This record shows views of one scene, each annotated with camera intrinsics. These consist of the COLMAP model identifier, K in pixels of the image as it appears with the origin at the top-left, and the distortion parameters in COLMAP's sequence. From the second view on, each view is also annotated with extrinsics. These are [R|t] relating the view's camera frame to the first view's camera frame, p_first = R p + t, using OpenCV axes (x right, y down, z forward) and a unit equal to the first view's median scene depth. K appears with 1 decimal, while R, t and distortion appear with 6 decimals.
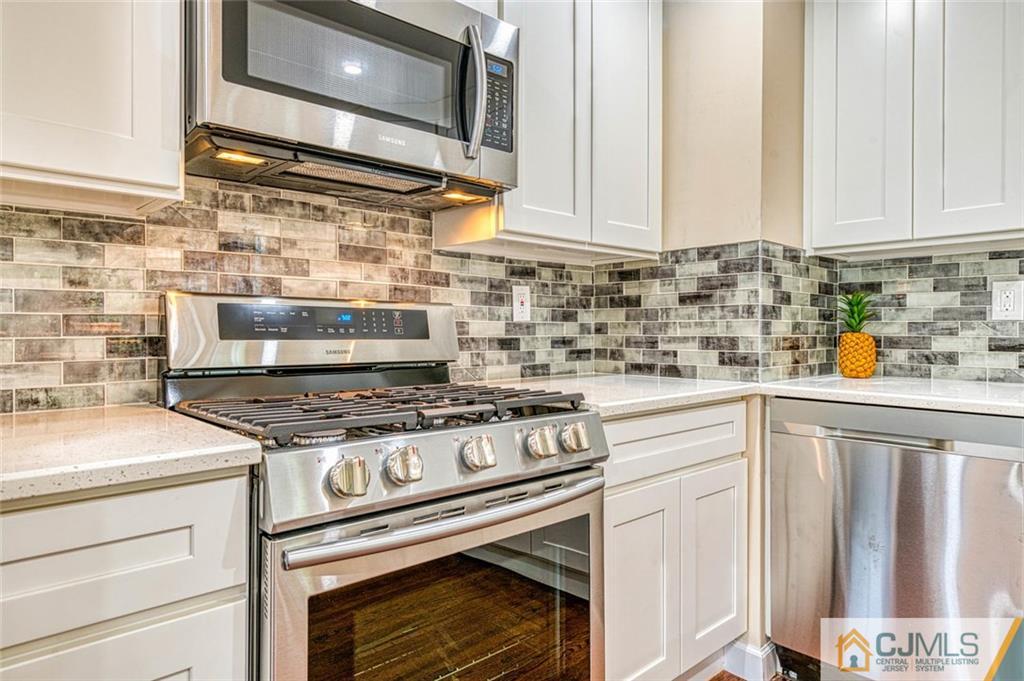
lens RADIAL K [[627.2, 0, 513.7], [0, 627.2, 337.0], [0, 0, 1]] dist [0.026885, -0.000009]
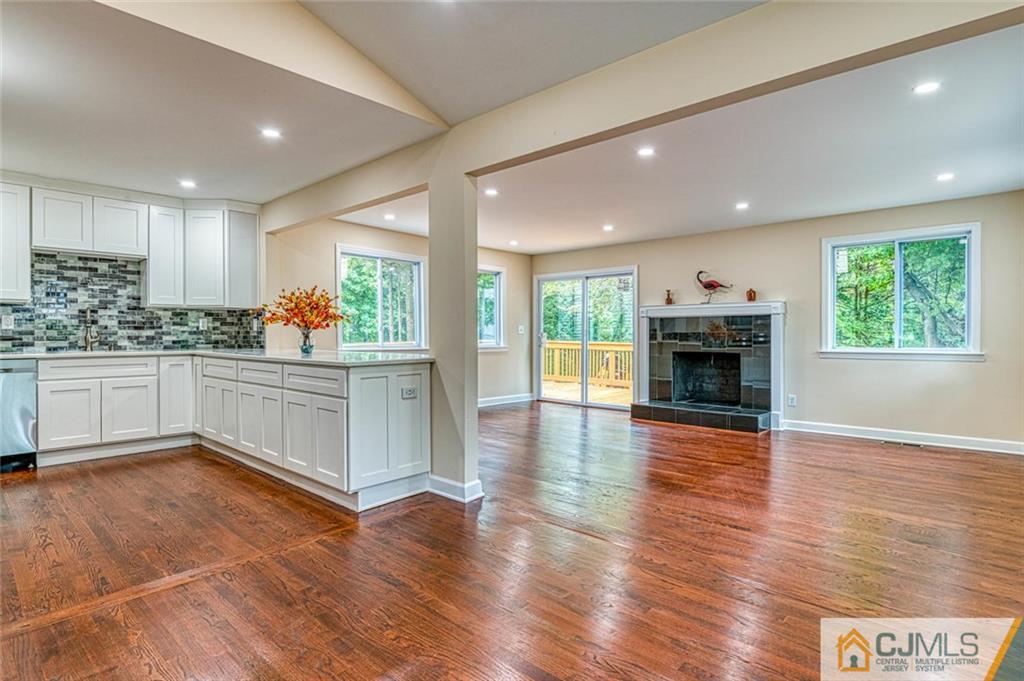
lens RADIAL K [[515.1, 0, 509.0], [0, 515.1, 333.3], [0, 0, 1]] dist [-0.006065, -0.005364]
pose [[-0.085399, -0.002522, 0.996344, -1.570125], [0.009571, 0.999949, 0.003351, 0.004149], [-0.996301, 0.009822, -0.085370, -0.946955]]
